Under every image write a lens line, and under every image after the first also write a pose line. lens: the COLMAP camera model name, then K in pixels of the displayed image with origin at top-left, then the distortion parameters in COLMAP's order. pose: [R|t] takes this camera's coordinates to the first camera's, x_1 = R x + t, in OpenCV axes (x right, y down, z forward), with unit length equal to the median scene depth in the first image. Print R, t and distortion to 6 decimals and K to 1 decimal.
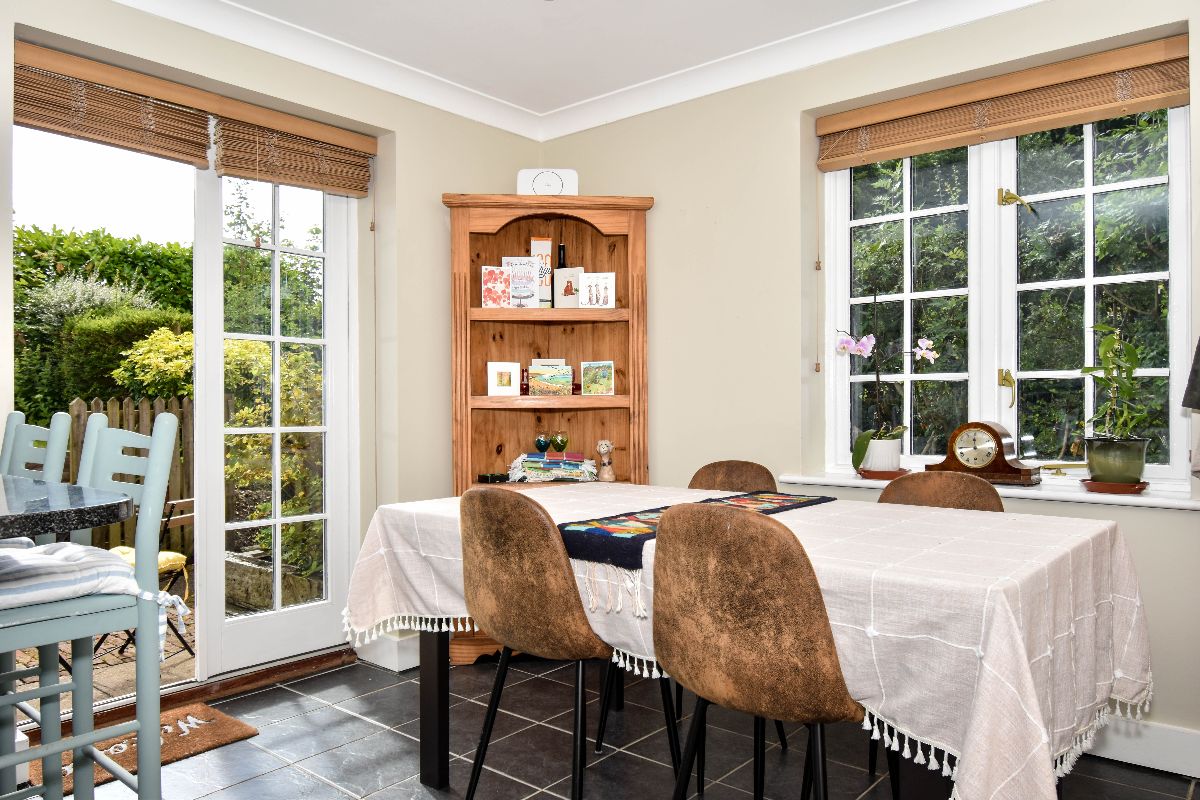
lens RADIAL K [[846.8, 0, 598.7], [0, 846.8, 401.7], [0, 0, 1]] dist [0.001801, 0.002743]
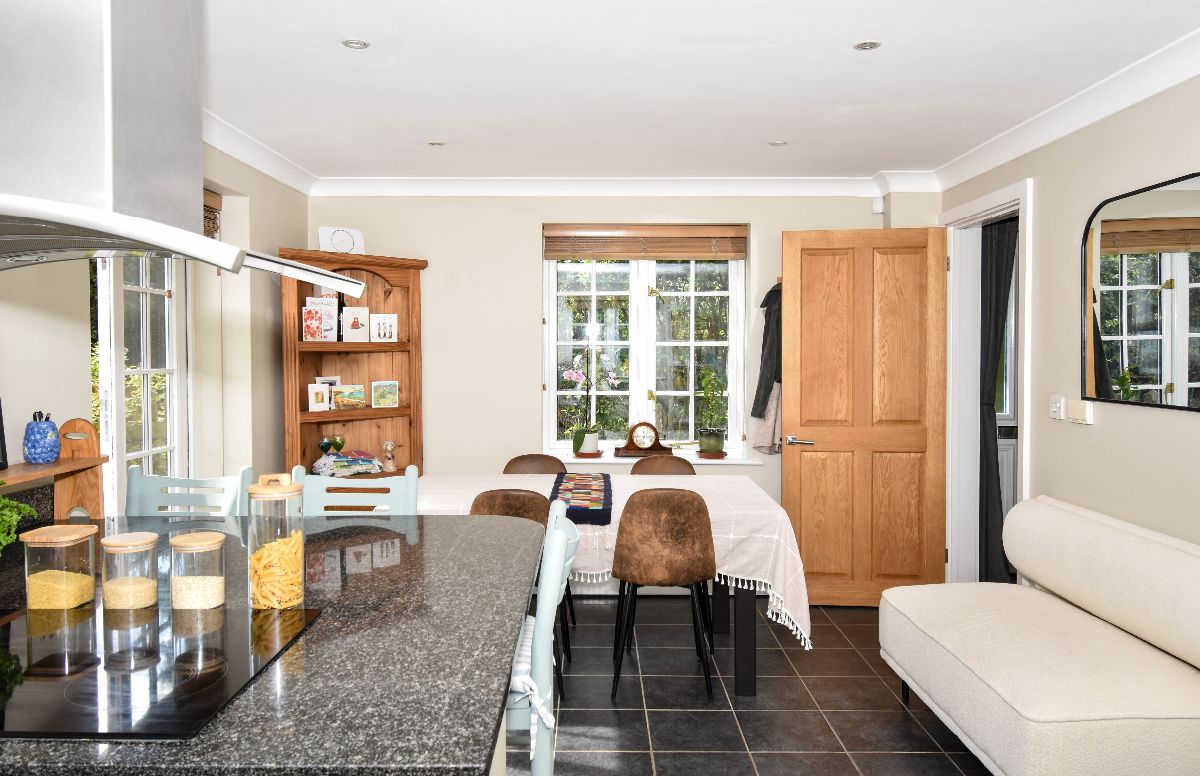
lens RADIAL K [[830.8, 0, 598.5], [0, 830.8, 380.7], [0, 0, 1]] dist [0.009411, 0.000487]
pose [[0.767883, -0.018212, 0.640331, -0.707335], [-0.004393, 0.999423, 0.033693, -0.115362], [-0.640575, -0.028686, 0.767360, -0.251818]]
